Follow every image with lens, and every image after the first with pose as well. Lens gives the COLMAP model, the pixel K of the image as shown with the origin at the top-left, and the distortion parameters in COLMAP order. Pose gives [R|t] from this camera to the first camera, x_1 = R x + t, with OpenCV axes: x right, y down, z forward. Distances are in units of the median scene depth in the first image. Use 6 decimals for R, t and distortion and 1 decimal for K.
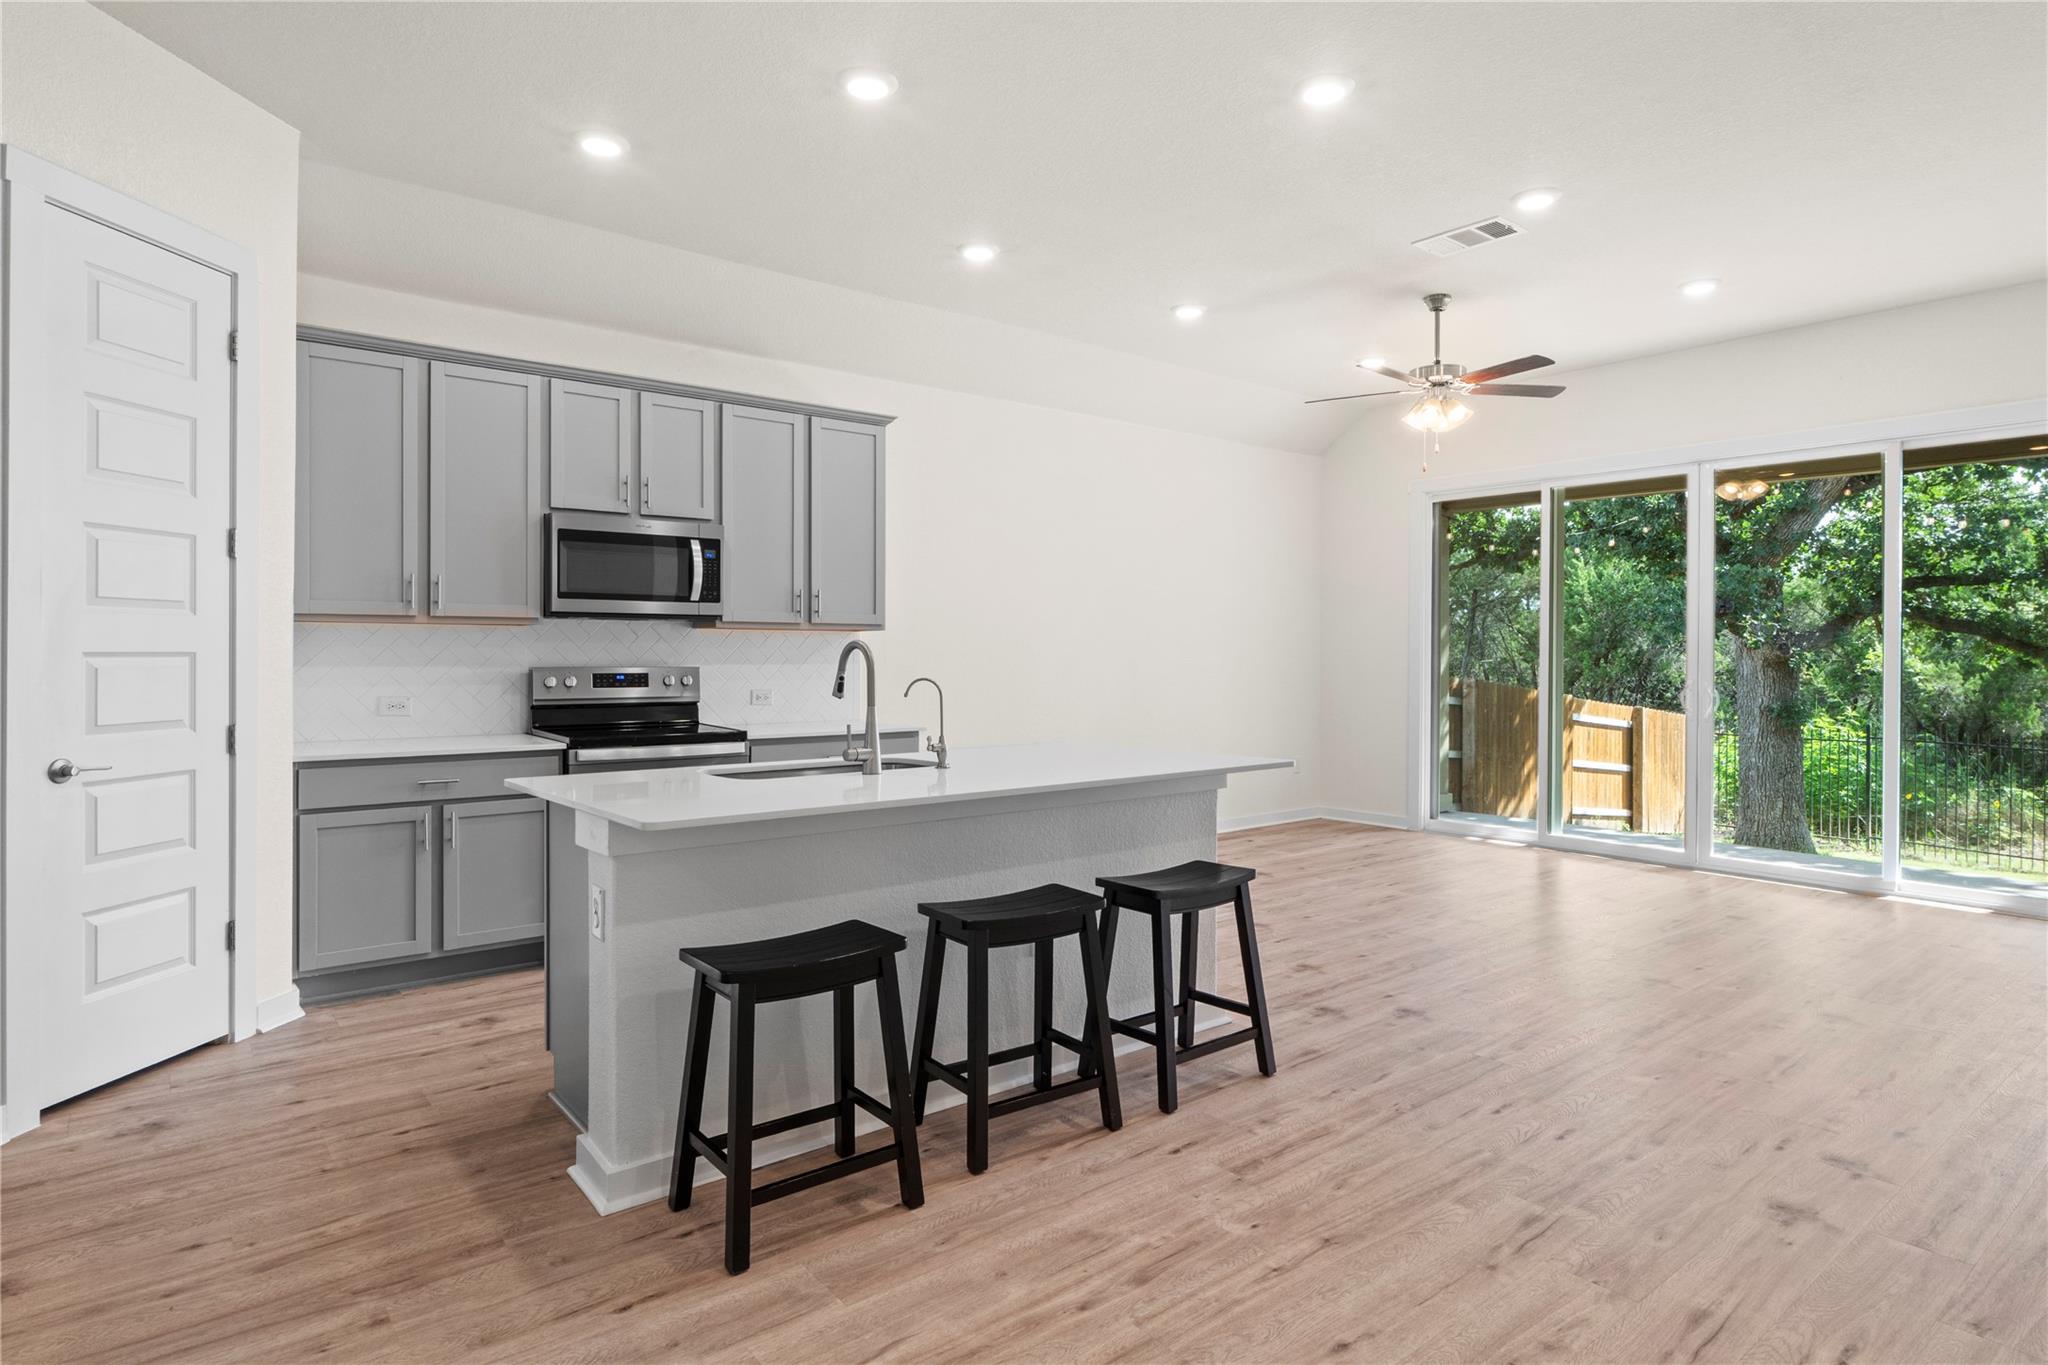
lens RADIAL K [[1130.8, 0, 1036.1], [0, 1130.8, 645.8], [0, 0, 1]] dist [-0.001259, -0.000547]
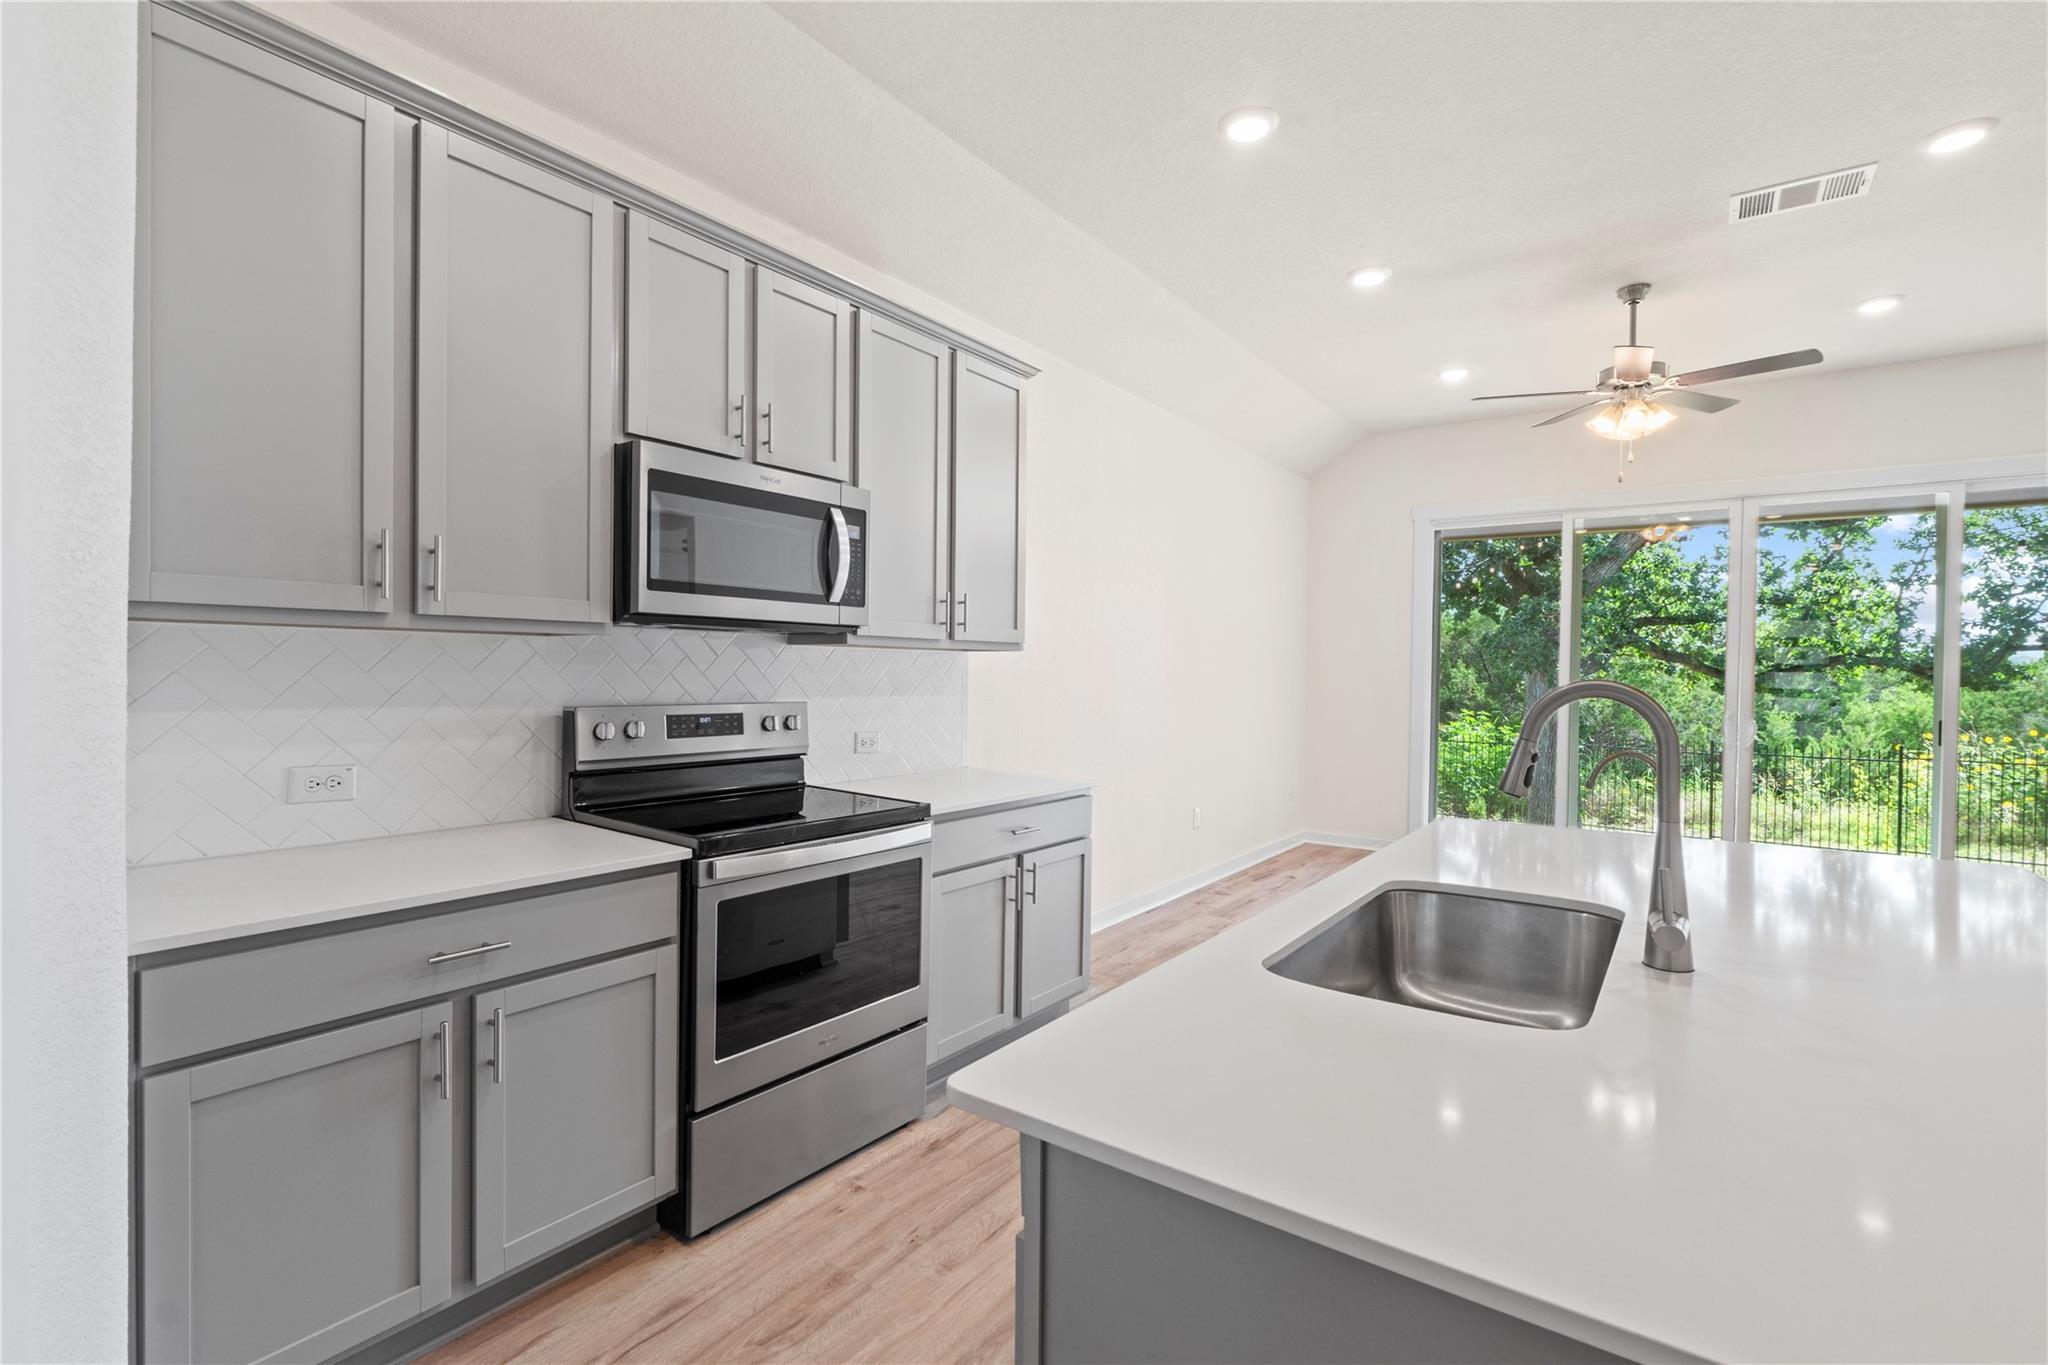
lens RADIAL K [[928.8, 0, 1031.2], [0, 928.8, 677.0], [0, 0, 1]] dist [0.002060, -0.001045]
pose [[0.967225, 0.008131, 0.253790, -0.383864], [-0.012657, 0.999789, 0.016207, -0.008738], [-0.253604, -0.018888, 0.967124, 0.531962]]
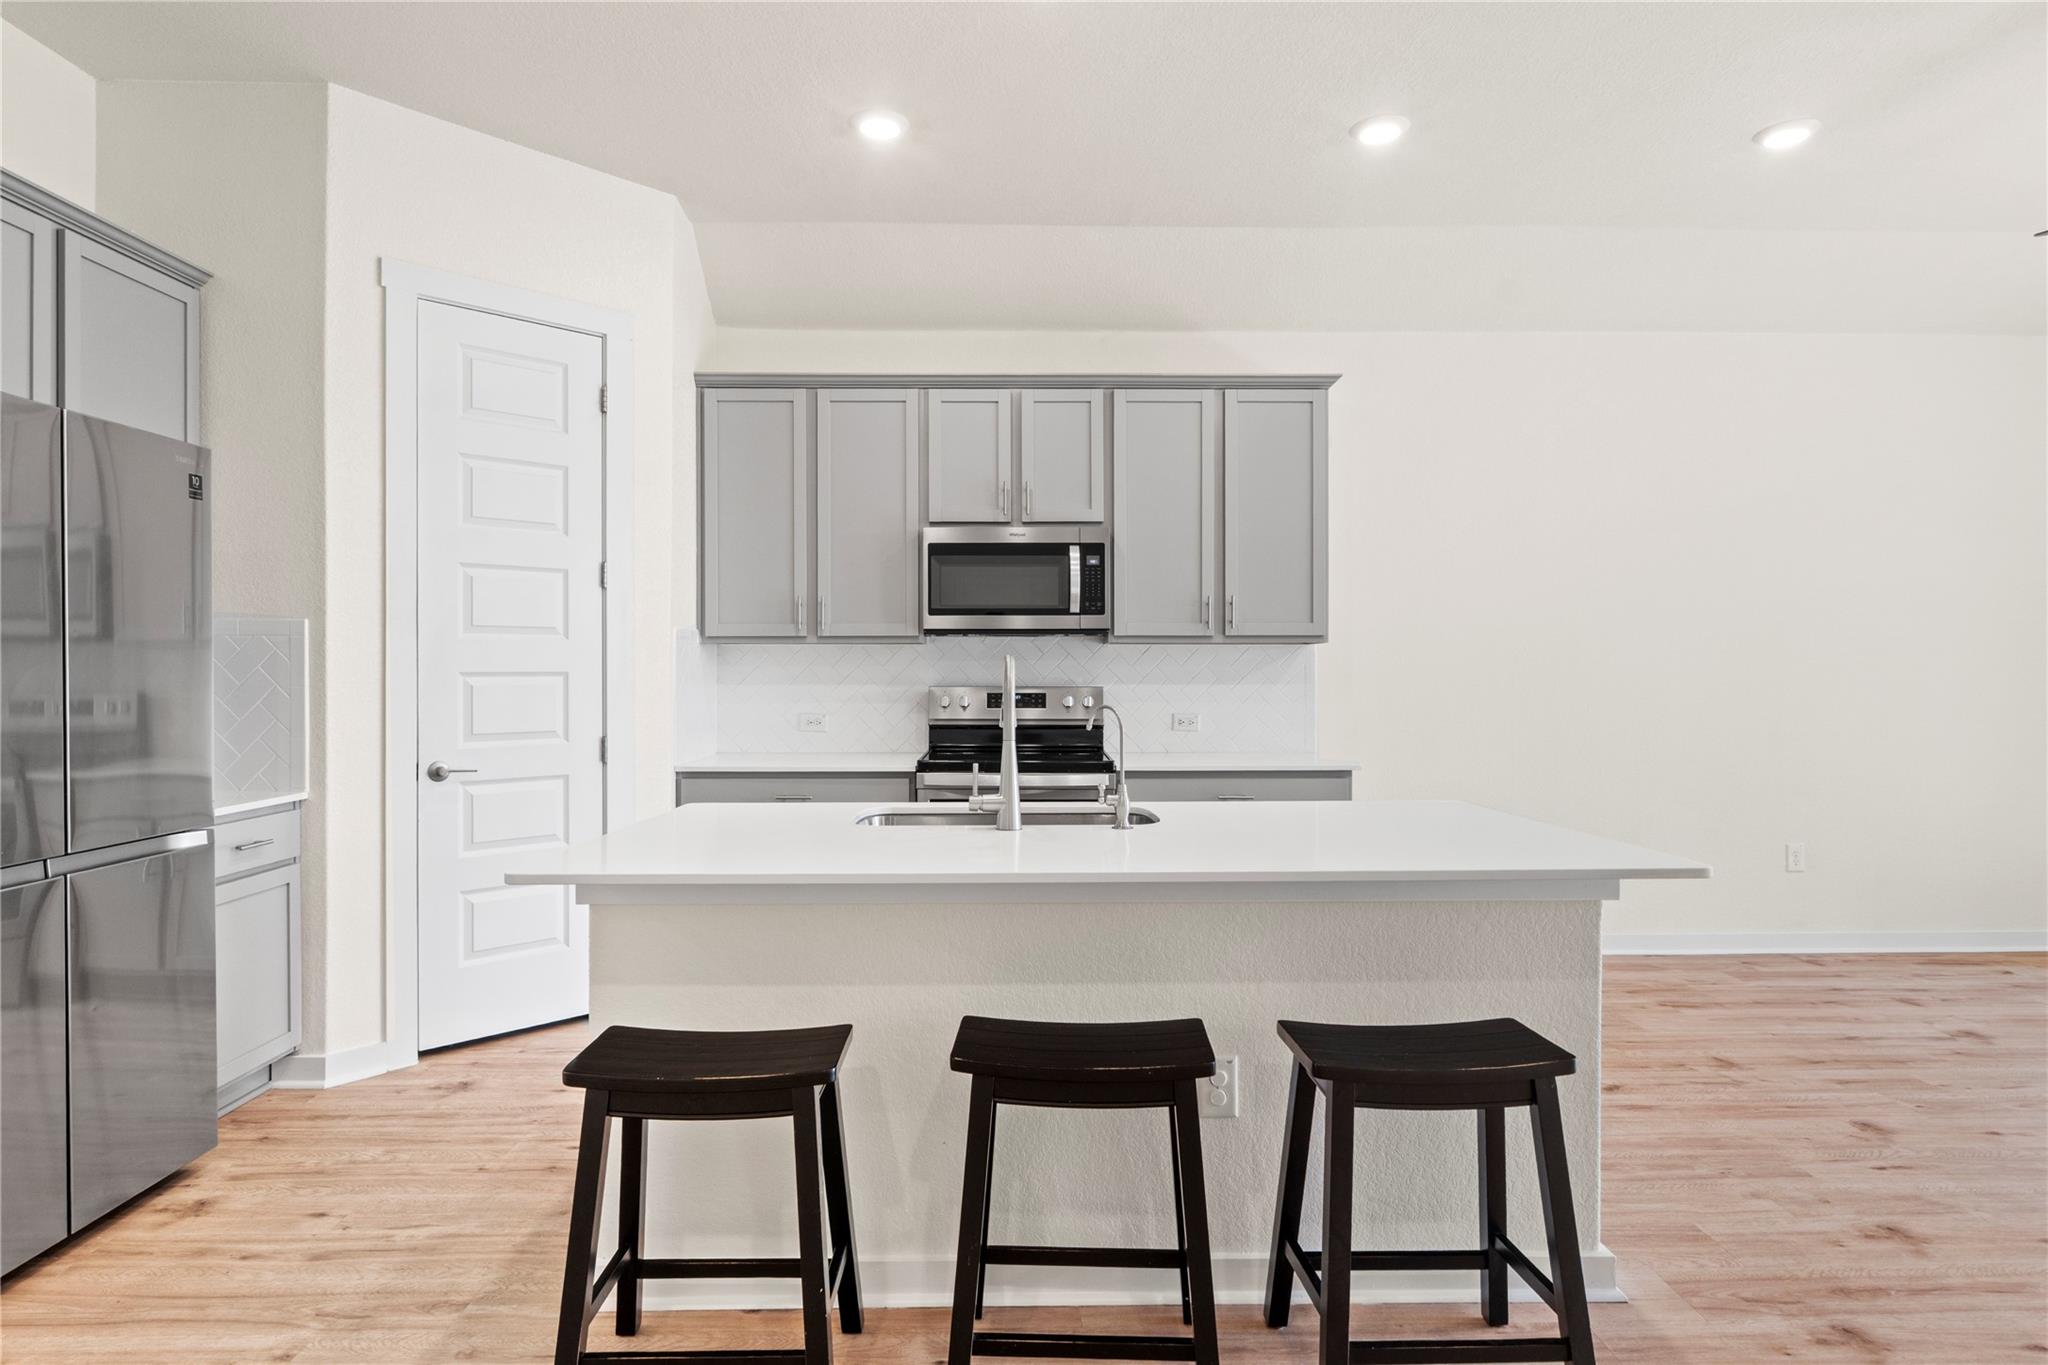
lens RADIAL K [[1130.8, 0, 1019.1], [0, 1130.8, 668.5], [0, 0, 1]] dist [-0.001259, -0.000547]
pose [[0.784015, -0.003754, -0.620731, 0.259098], [0.006312, 0.999978, 0.001924, 0.002280], [0.620710, -0.005427, 0.784022, 0.312057]]
